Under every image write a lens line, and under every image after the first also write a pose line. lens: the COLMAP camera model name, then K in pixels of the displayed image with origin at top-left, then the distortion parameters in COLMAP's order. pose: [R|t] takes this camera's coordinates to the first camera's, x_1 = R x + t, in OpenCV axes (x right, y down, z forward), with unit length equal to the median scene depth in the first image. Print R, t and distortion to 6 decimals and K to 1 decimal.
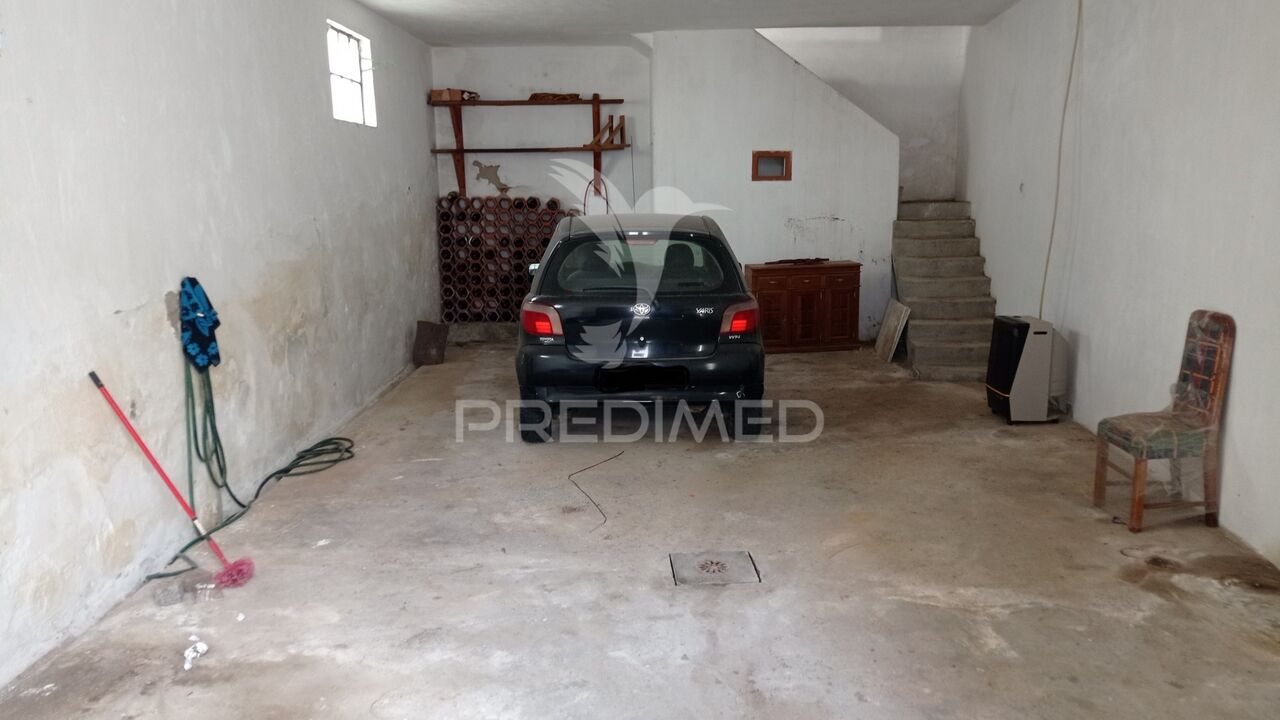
lens RADIAL K [[949.2, 0, 641.6], [0, 949.2, 357.4], [0, 0, 1]] dist [0.100532, -0.158577]
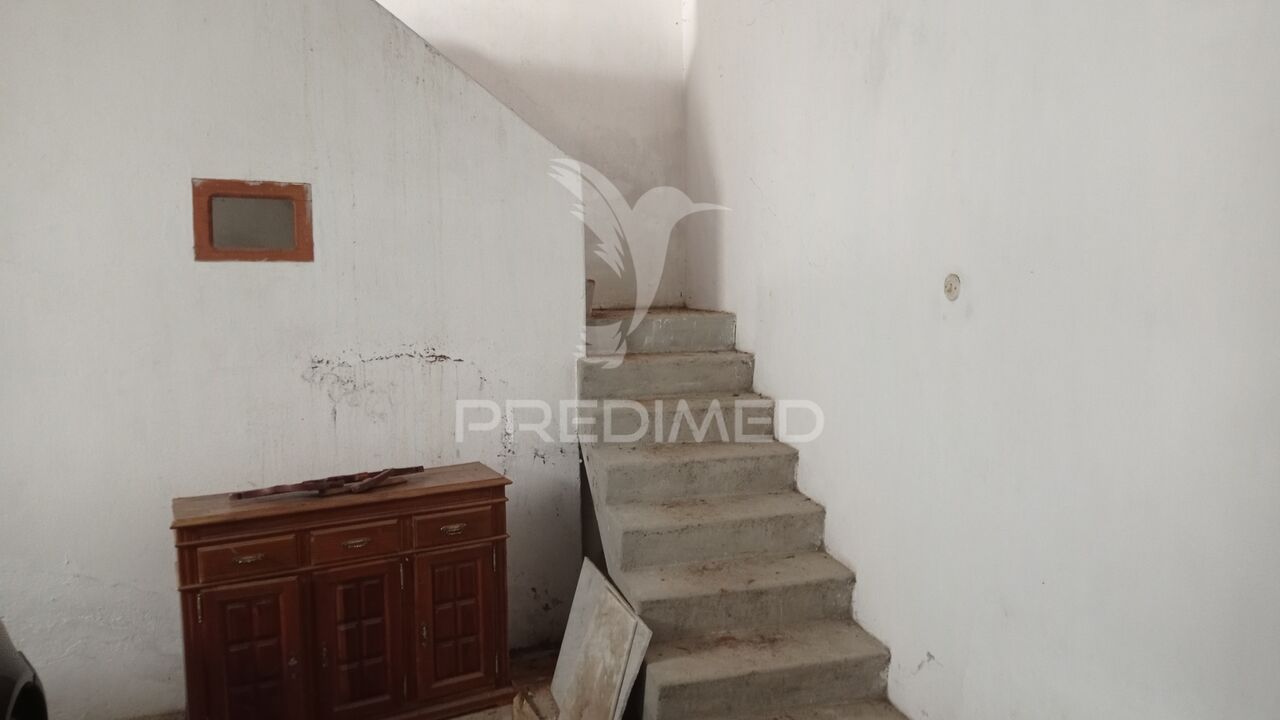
lens RADIAL K [[949.2, 0, 641.6], [0, 949.2, 357.4], [0, 0, 1]] dist [0.100532, -0.158577]
pose [[0.938640, -0.025520, 0.343953, 0.152510], [0.057121, 0.994989, -0.082056, -0.113005], [-0.340135, 0.096668, 0.935395, 0.628540]]
